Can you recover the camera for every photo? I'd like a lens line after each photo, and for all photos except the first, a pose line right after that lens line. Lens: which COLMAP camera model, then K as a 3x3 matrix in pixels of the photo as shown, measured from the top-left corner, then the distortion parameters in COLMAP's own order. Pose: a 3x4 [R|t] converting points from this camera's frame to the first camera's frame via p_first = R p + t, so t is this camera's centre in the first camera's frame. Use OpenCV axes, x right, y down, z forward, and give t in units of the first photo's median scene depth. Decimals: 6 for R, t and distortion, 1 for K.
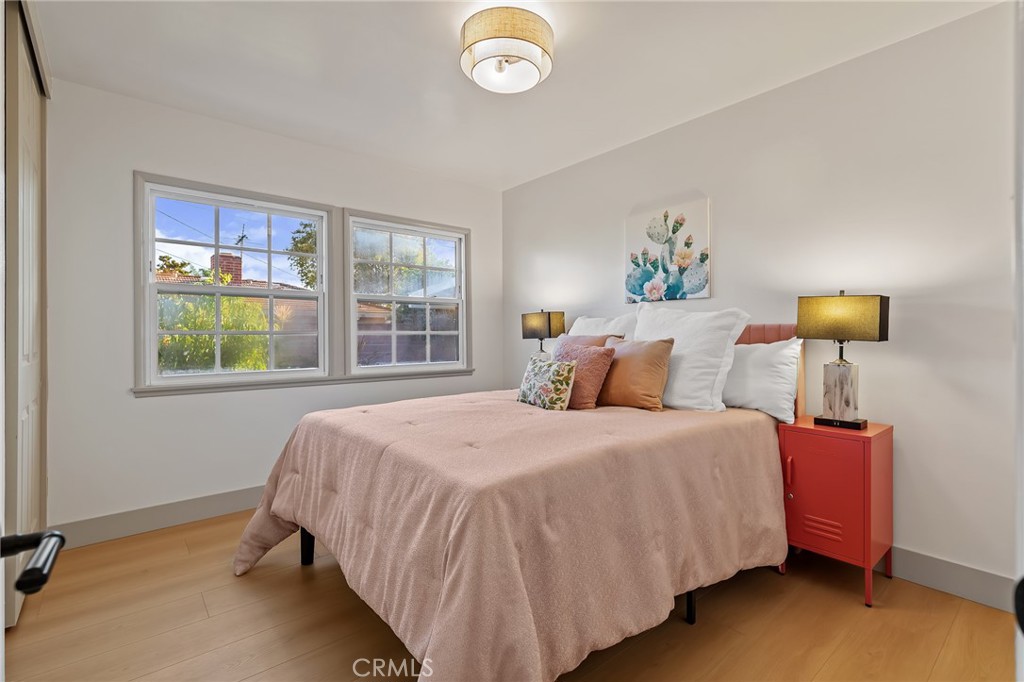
lens RADIAL K [[458.9, 0, 516.1], [0, 458.9, 333.9], [0, 0, 1]] dist [0.002340, -0.001042]
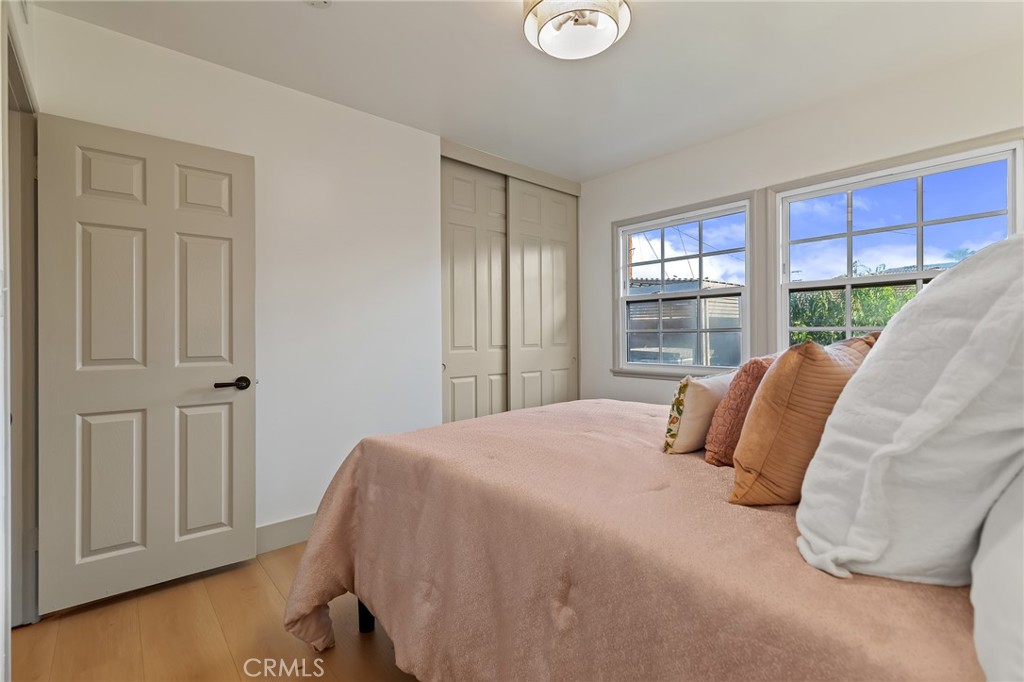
lens RADIAL K [[458.9, 0, 515.2], [0, 458.9, 333.6], [0, 0, 1]] dist [0.002340, -0.001042]
pose [[0.021943, 0.002021, -0.999757, 0.619609], [0.012759, 0.999916, 0.002302, -0.003354], [0.999678, -0.012806, 0.021916, 0.622459]]
